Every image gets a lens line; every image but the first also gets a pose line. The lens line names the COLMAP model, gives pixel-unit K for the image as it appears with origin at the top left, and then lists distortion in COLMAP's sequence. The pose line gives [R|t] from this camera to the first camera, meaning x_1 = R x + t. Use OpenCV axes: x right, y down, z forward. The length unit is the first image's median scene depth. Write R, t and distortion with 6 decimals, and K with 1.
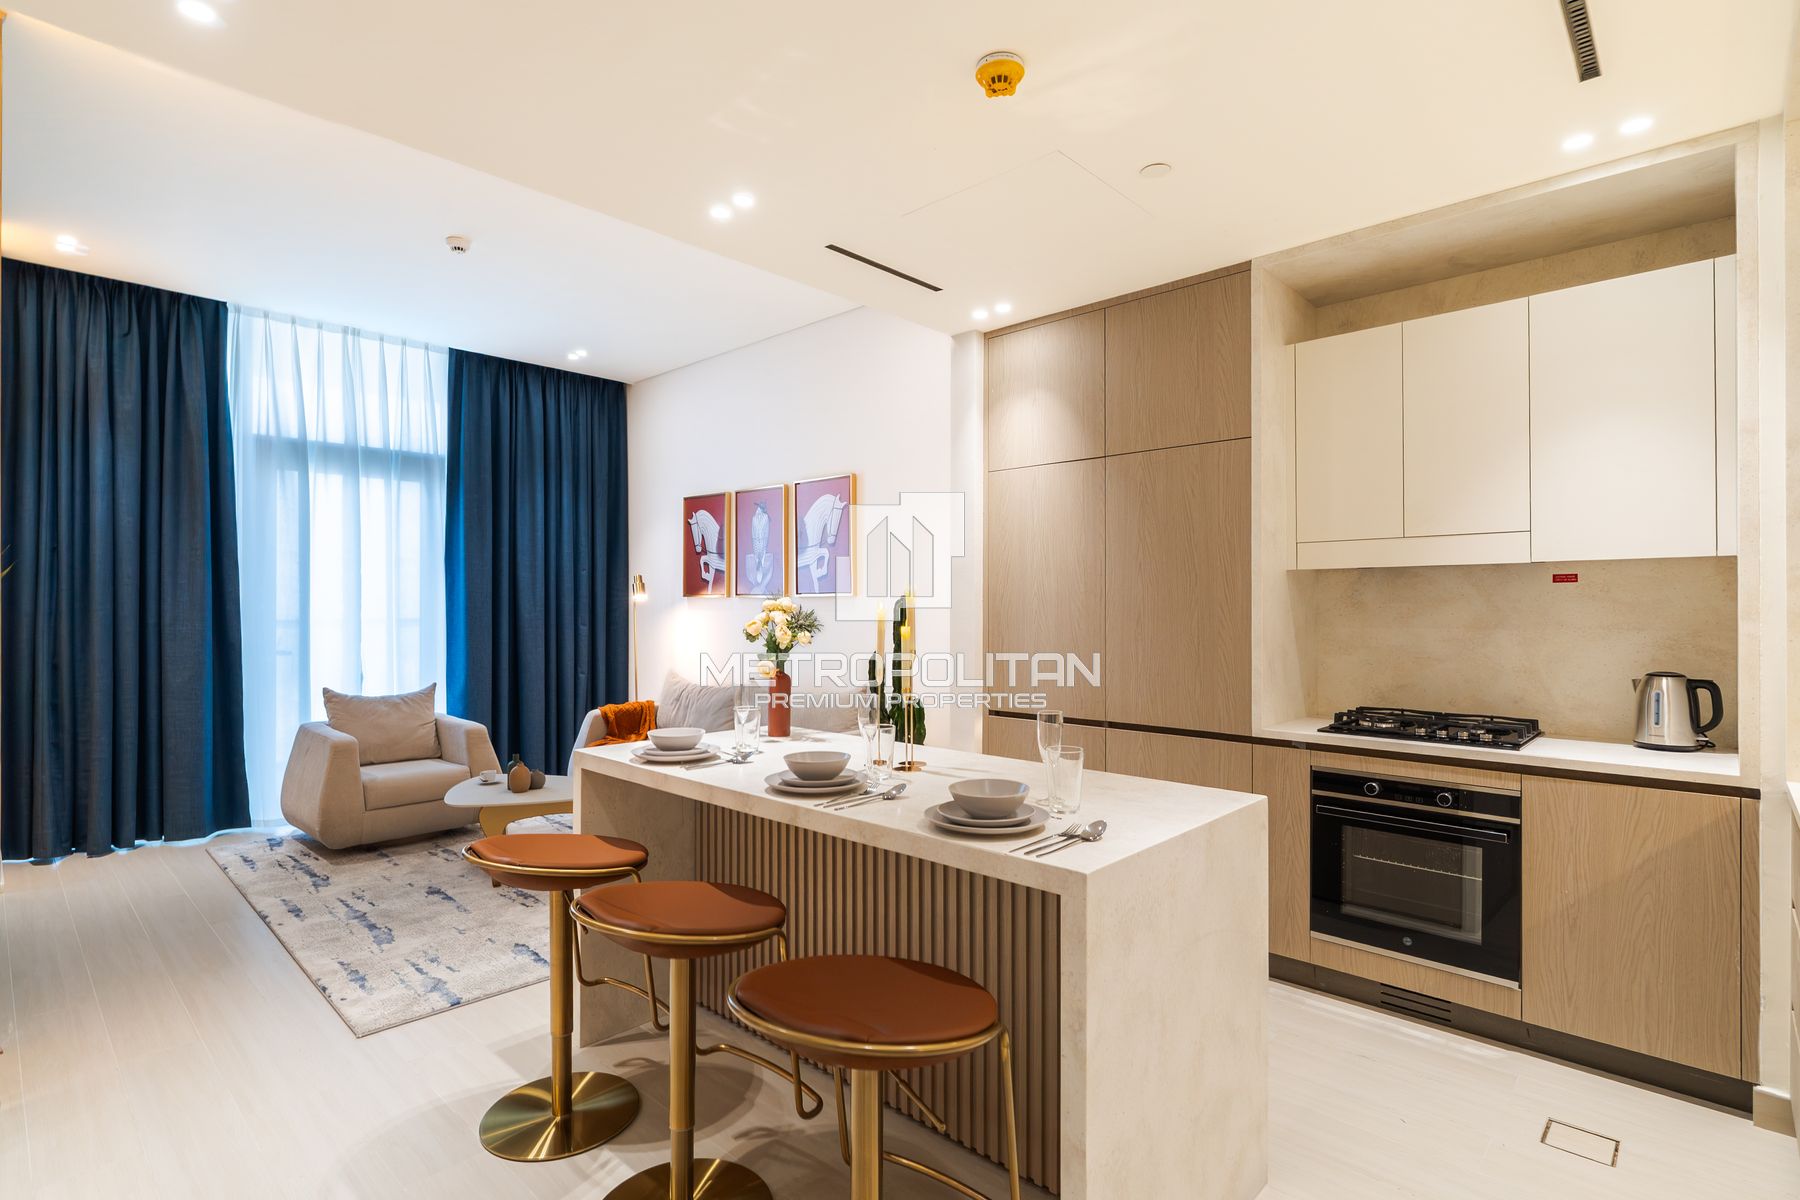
lens RADIAL K [[882.4, 0, 892.6], [0, 882.4, 602.6], [0, 0, 1]] dist [-0.003350, 0.000749]
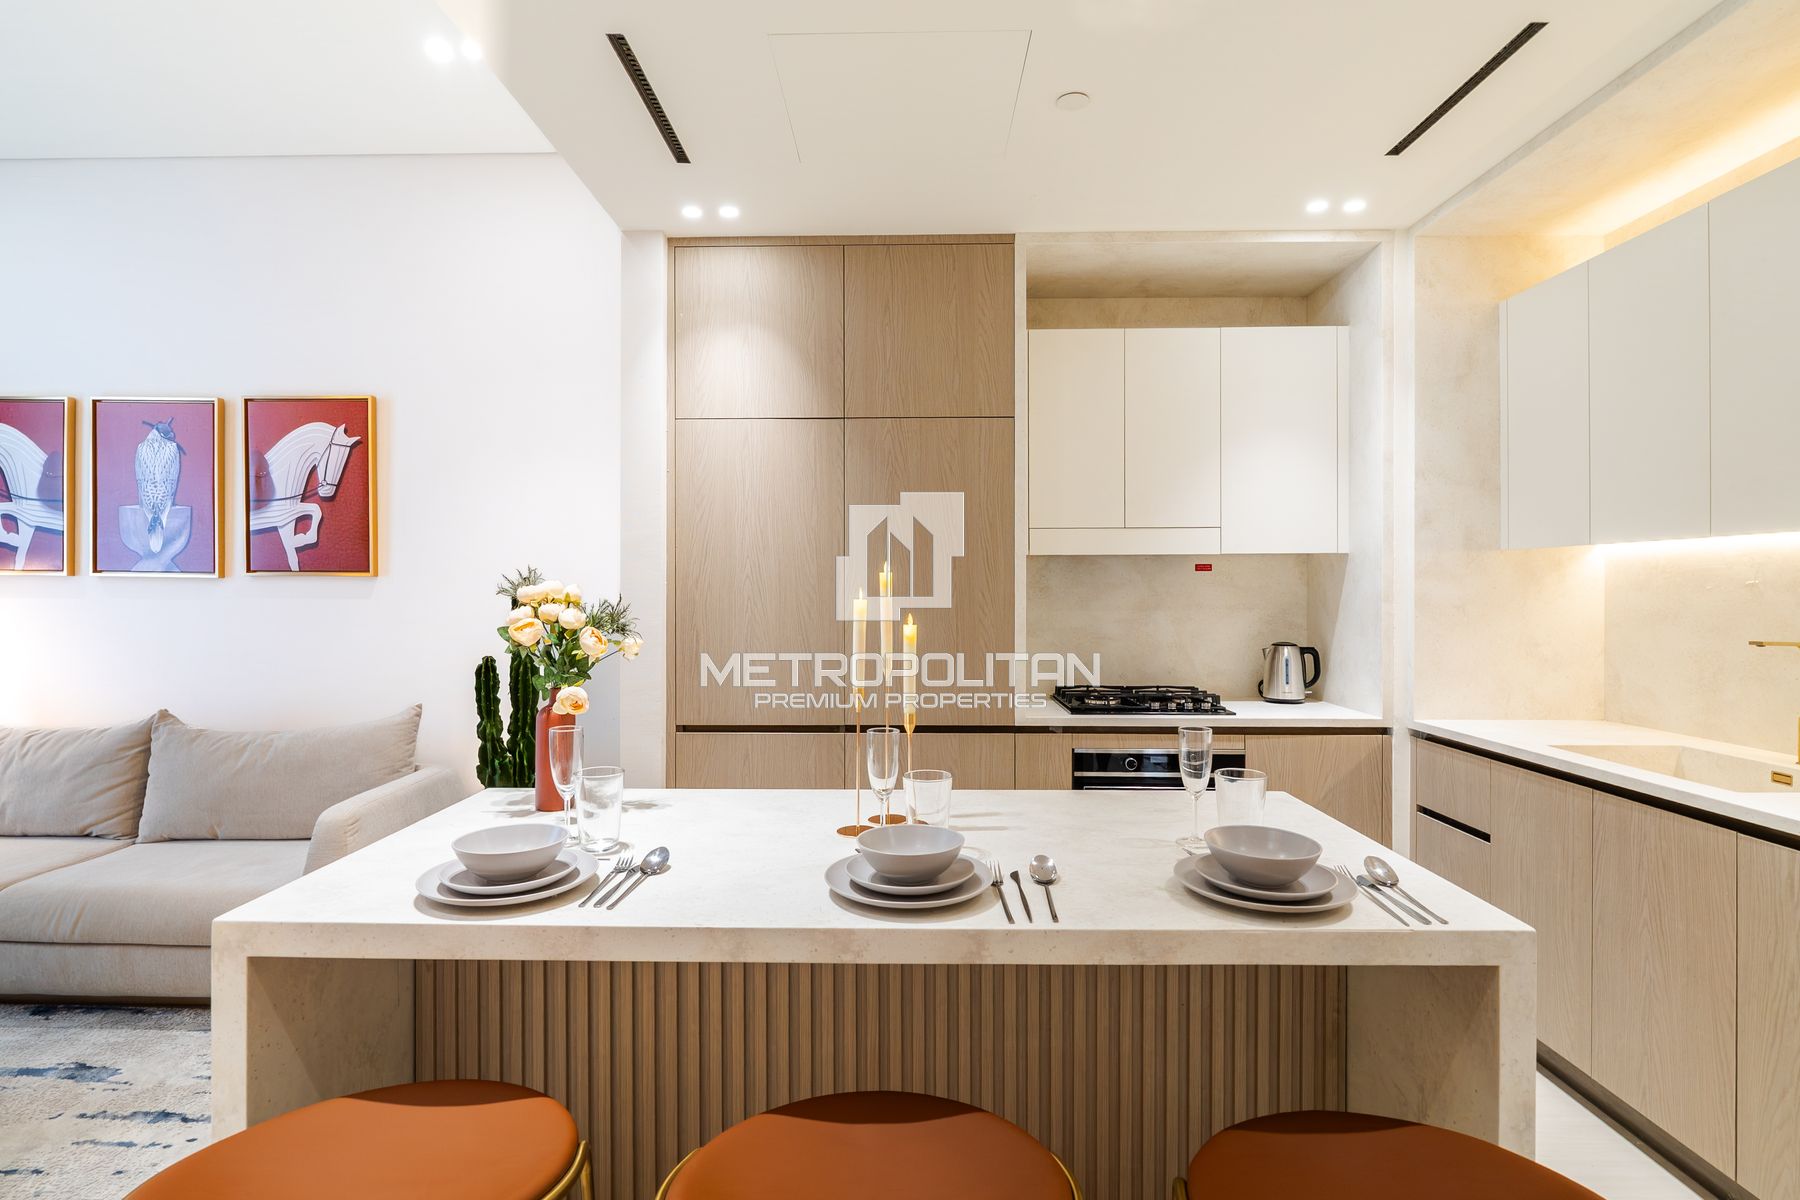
lens RADIAL K [[884.7, 0, 899.4], [0, 884.7, 592.1], [0, 0, 1]] dist [-0.003904, 0.000334]
pose [[0.735729, -0.004779, 0.677259, -0.231116], [-0.002603, 0.999948, 0.009884, -0.003065], [-0.677271, -0.009035, 0.735678, 0.246864]]
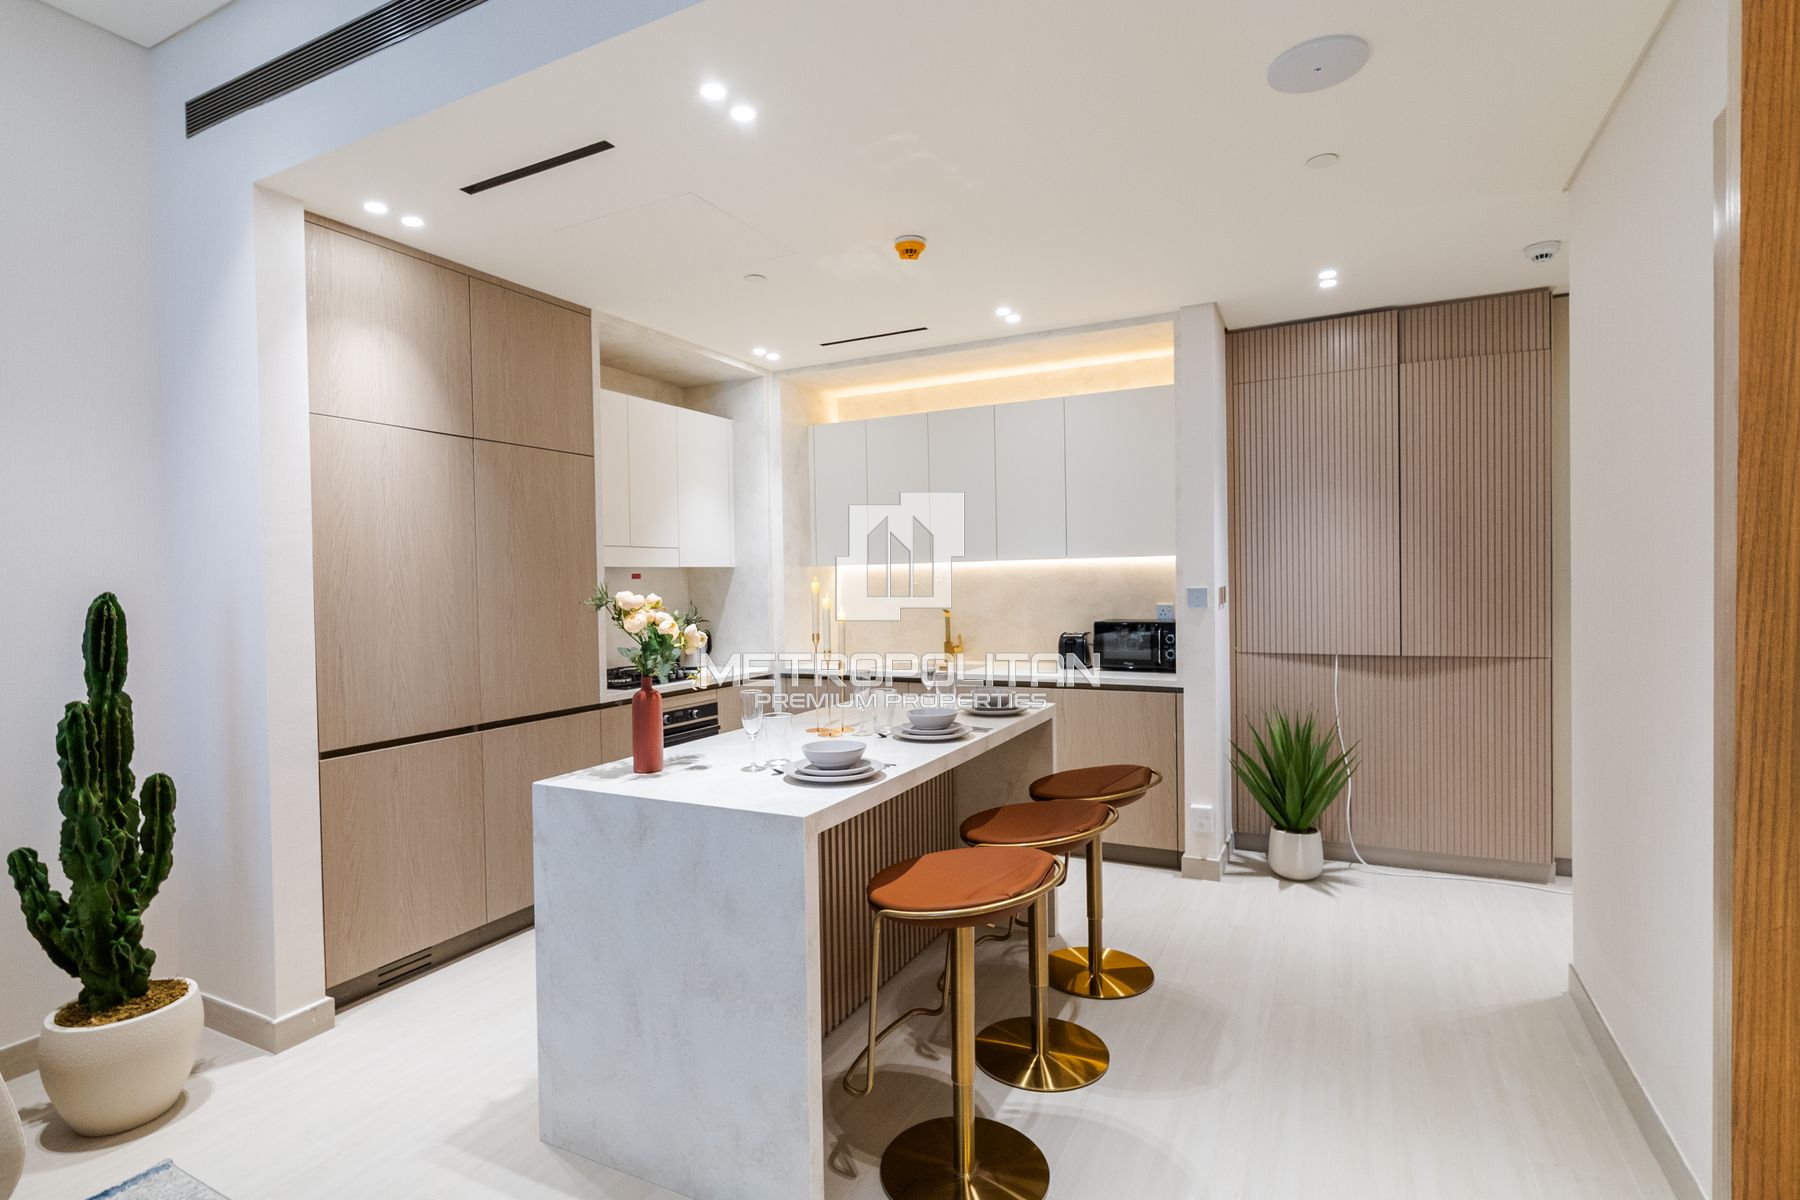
lens RADIAL K [[882.4, 0, 892.6], [0, 882.4, 602.6], [0, 0, 1]] dist [-0.003350, 0.000749]
pose [[-0.284784, -0.019652, 0.958390, -0.583928], [0.011704, 0.999644, 0.023975, -0.007996], [-0.958520, 0.018045, -0.284452, 0.639813]]
